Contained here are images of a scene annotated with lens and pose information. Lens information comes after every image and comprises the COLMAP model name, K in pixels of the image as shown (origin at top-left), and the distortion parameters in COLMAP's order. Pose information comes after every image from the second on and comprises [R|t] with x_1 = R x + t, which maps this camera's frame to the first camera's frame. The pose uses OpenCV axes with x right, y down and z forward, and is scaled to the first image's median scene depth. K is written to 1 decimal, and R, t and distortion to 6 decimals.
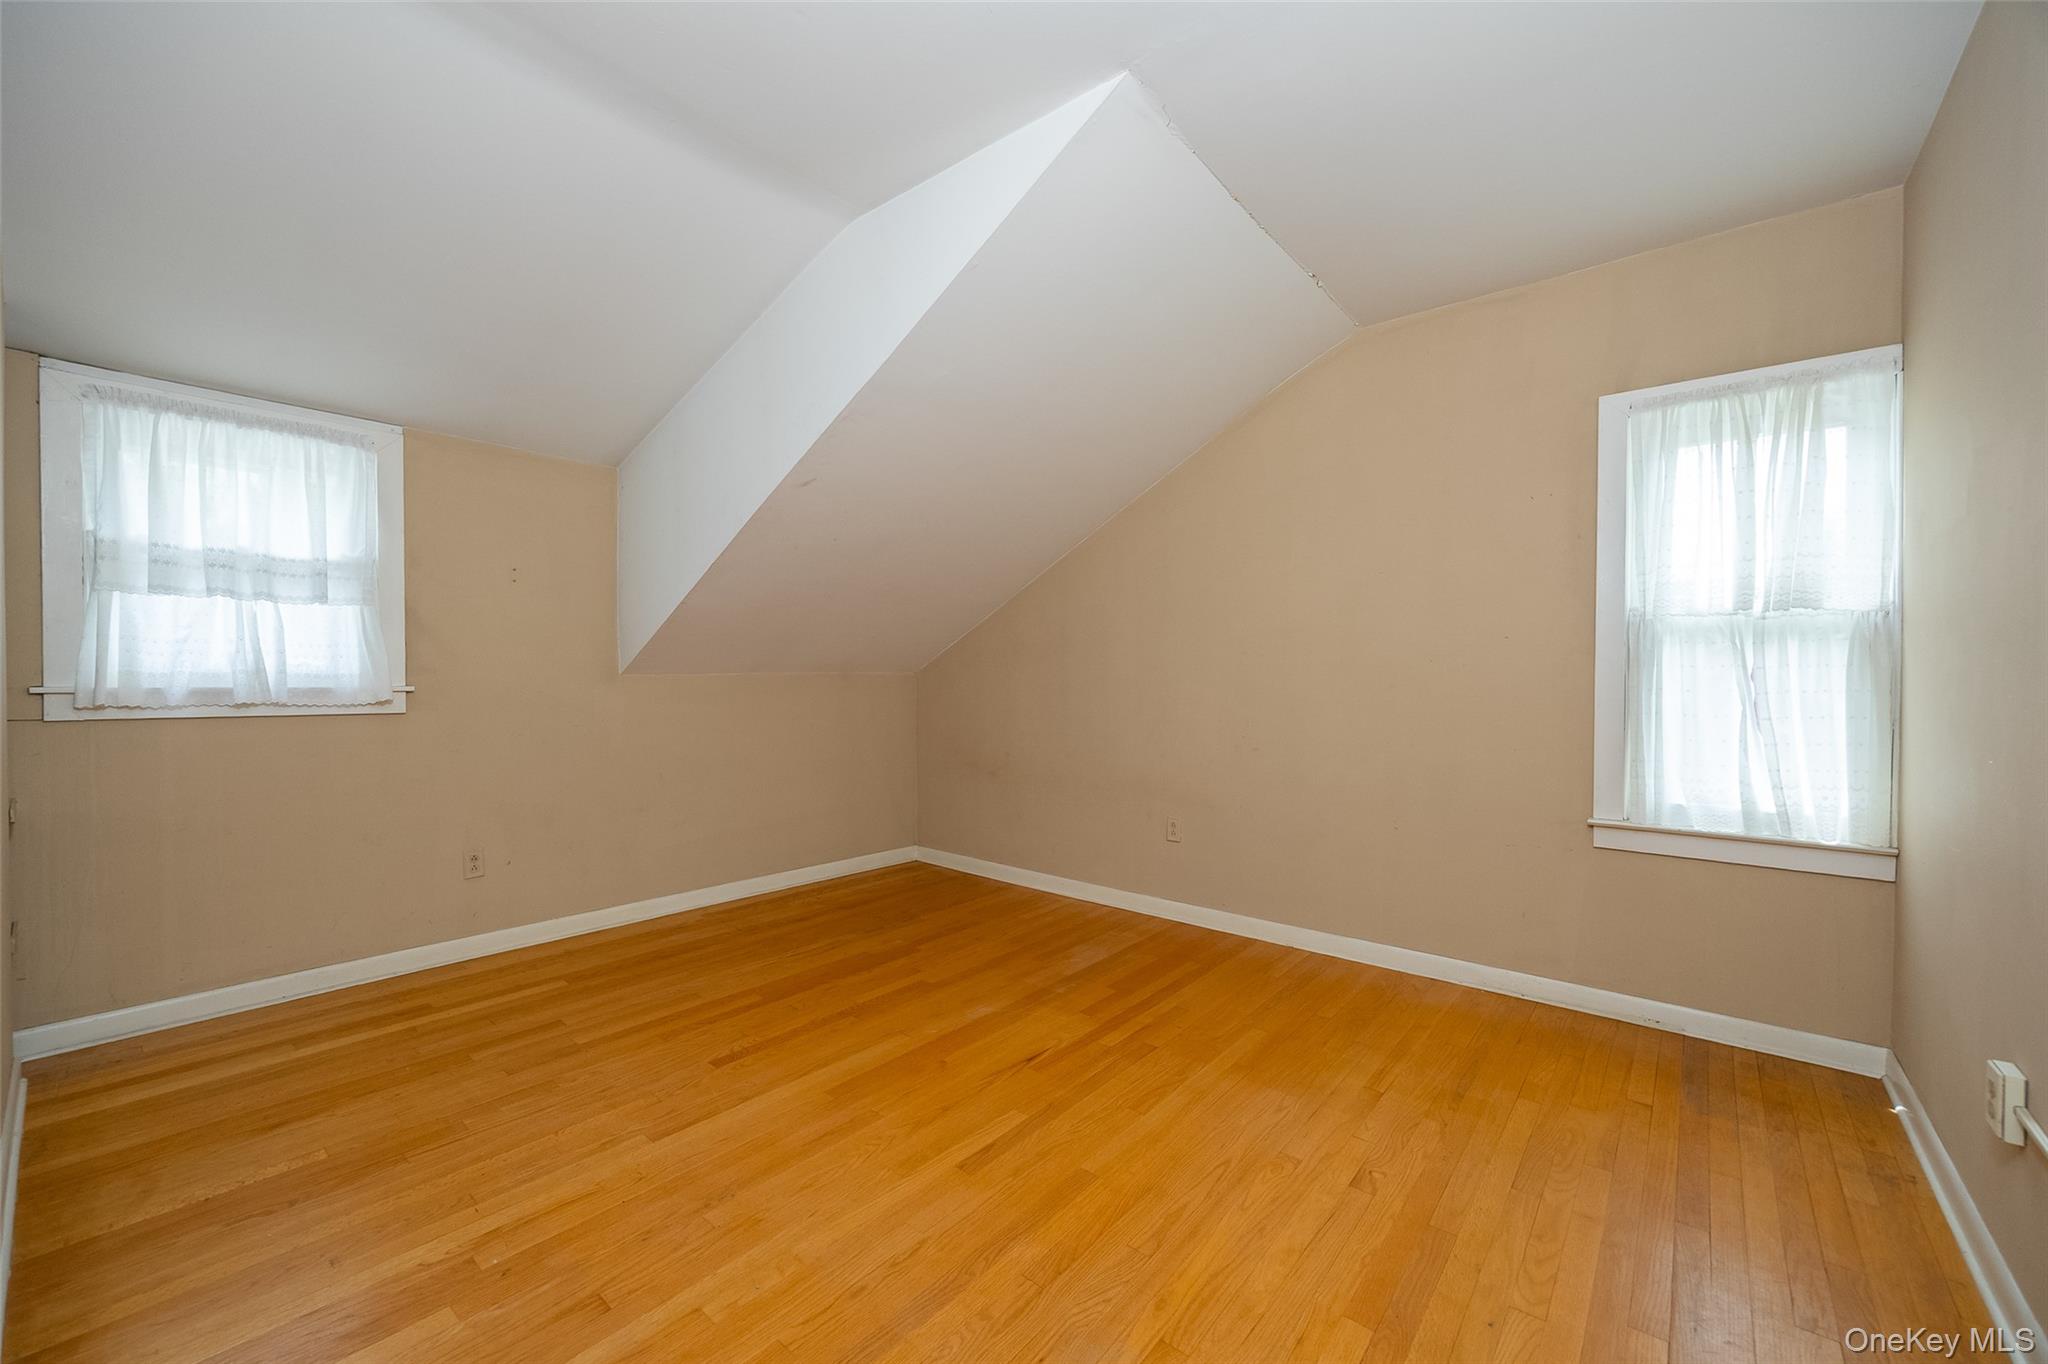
lens RADIAL K [[807.6, 0, 1024.0], [0, 807.6, 682.0], [0, 0, 1]] dist [-0.000819, -0.000188]
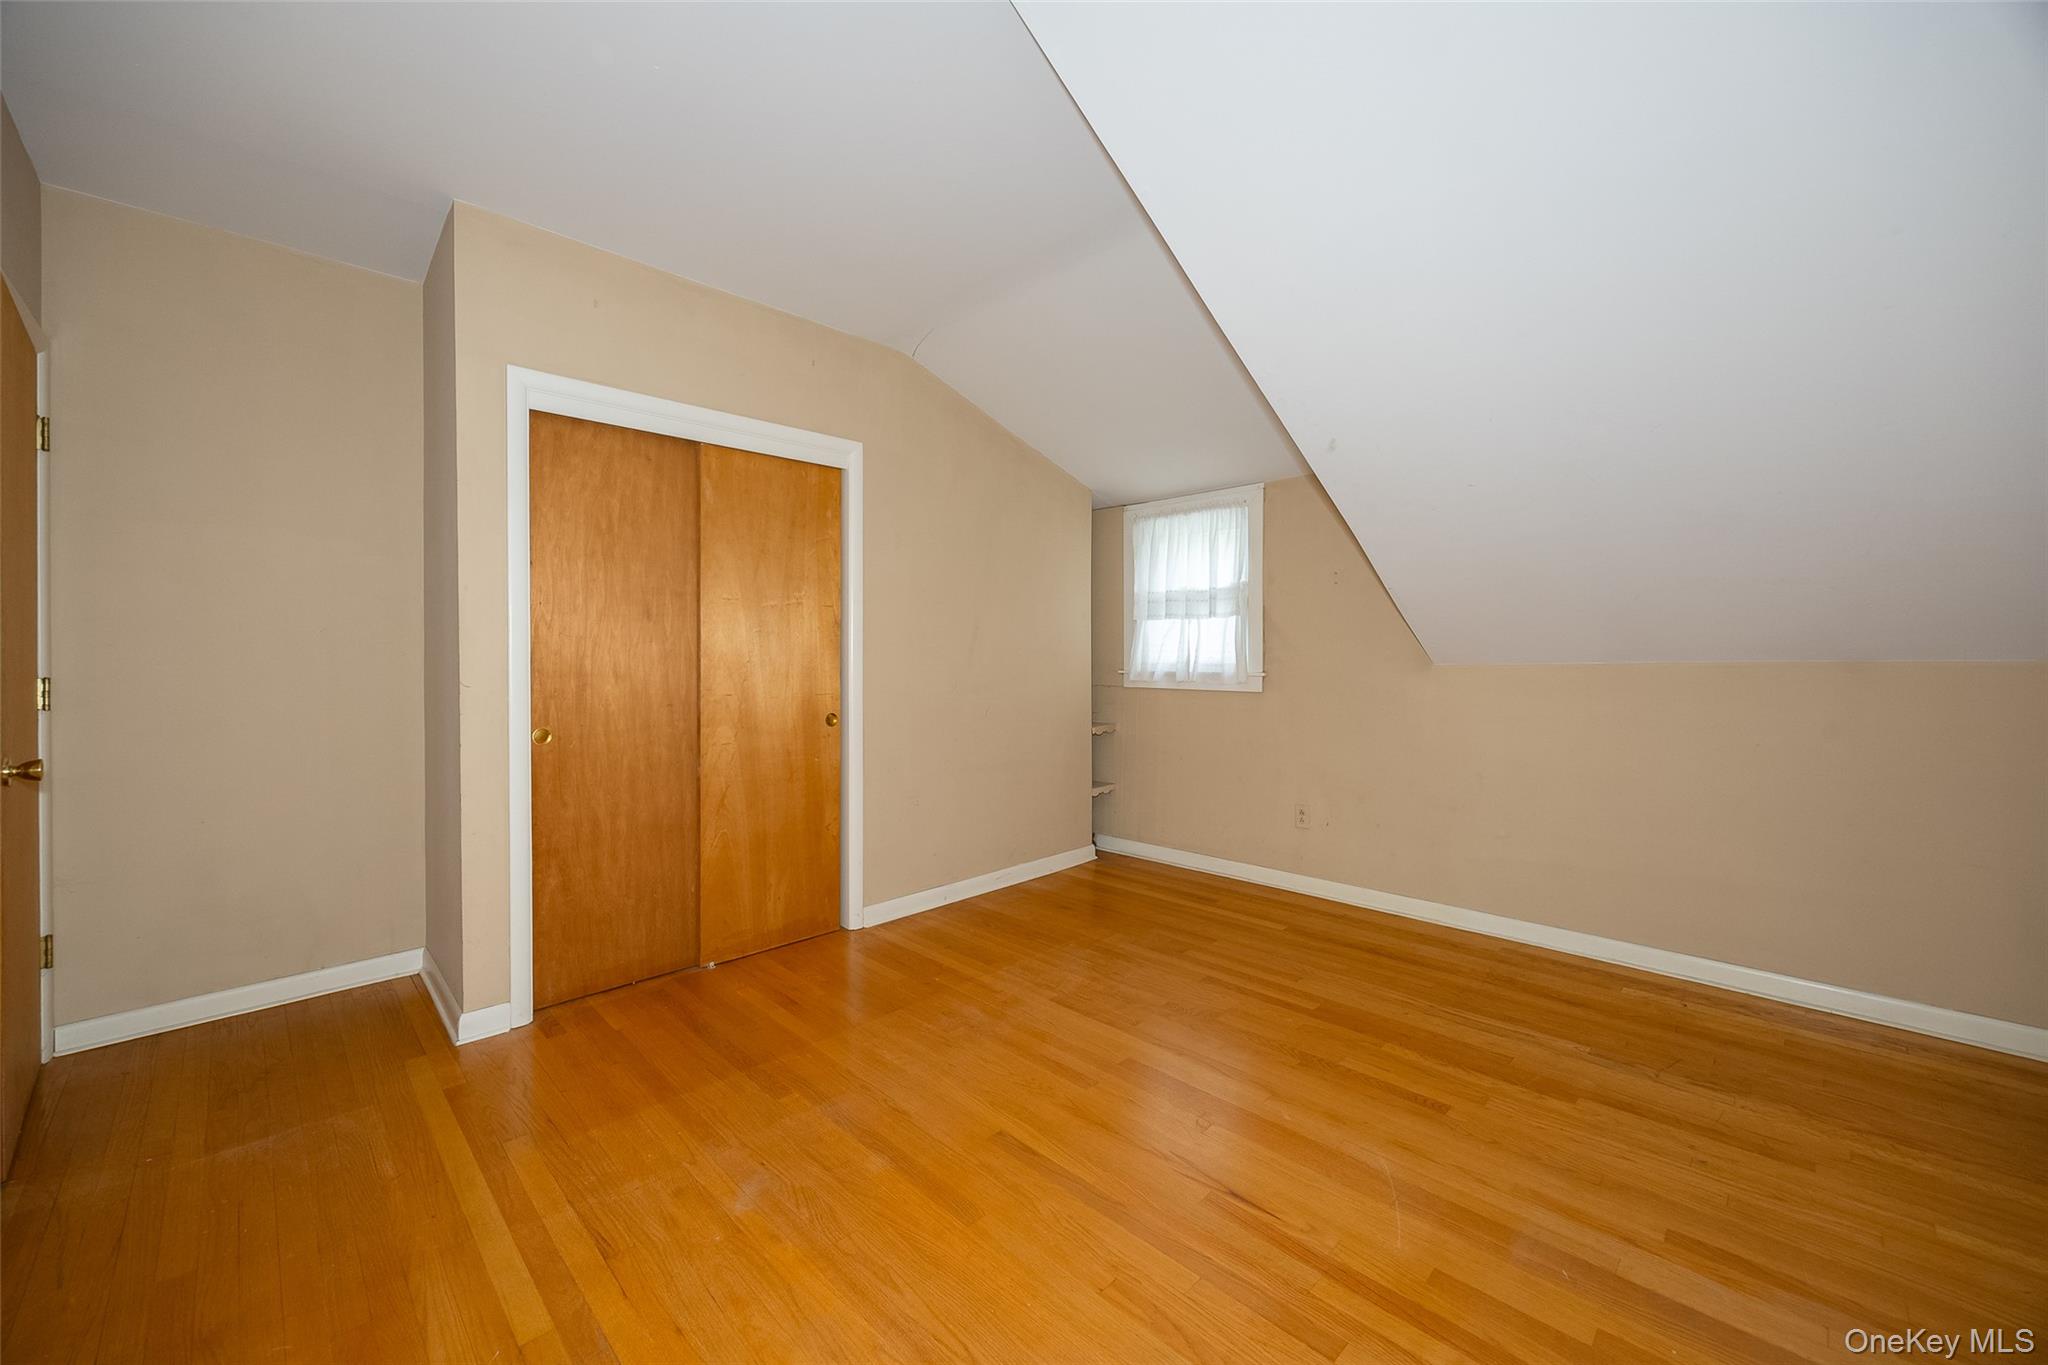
lens RADIAL K [[807.6, 0, 1024.0], [0, 807.6, 682.5], [0, 0, 1]] dist [-0.000819, -0.000188]
pose [[-0.108728, 0.021420, -0.993841, 0.679195], [-0.007982, 0.999717, 0.022420, -0.006264], [0.994039, 0.010370, -0.108526, 0.814903]]
